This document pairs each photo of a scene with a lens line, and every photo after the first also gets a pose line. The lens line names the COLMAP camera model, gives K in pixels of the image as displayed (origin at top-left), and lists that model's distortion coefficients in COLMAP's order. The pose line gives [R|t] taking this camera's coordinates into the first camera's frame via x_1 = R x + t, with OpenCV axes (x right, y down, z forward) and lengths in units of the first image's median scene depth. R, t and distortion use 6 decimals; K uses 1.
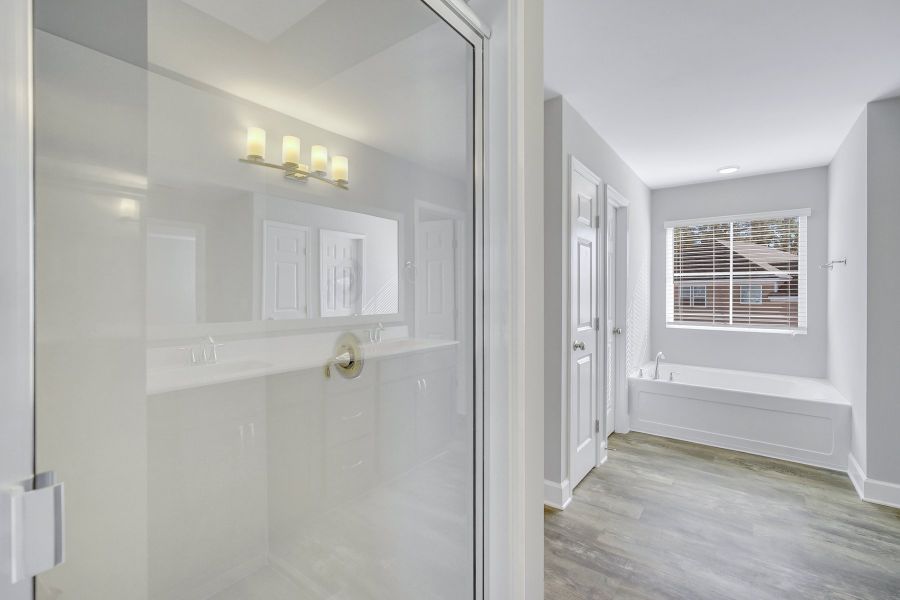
lens RADIAL K [[401.7, 0, 452.3], [0, 401.7, 297.5], [0, 0, 1]] dist [-0.001042, 0.000557]
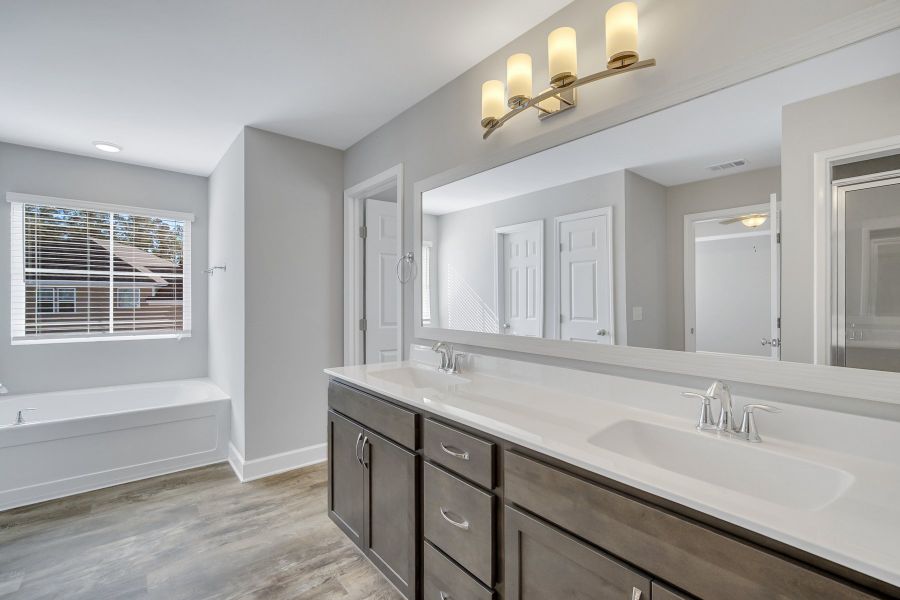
lens RADIAL K [[401.7, 0, 452.3], [0, 401.7, 297.5], [0, 0, 1]] dist [-0.001042, 0.000557]
pose [[0.249798, 0.001614, 0.968297, 0.062956], [0.008009, 0.999961, -0.003733, 0.000729], [-0.968265, 0.008687, 0.249775, 0.107794]]
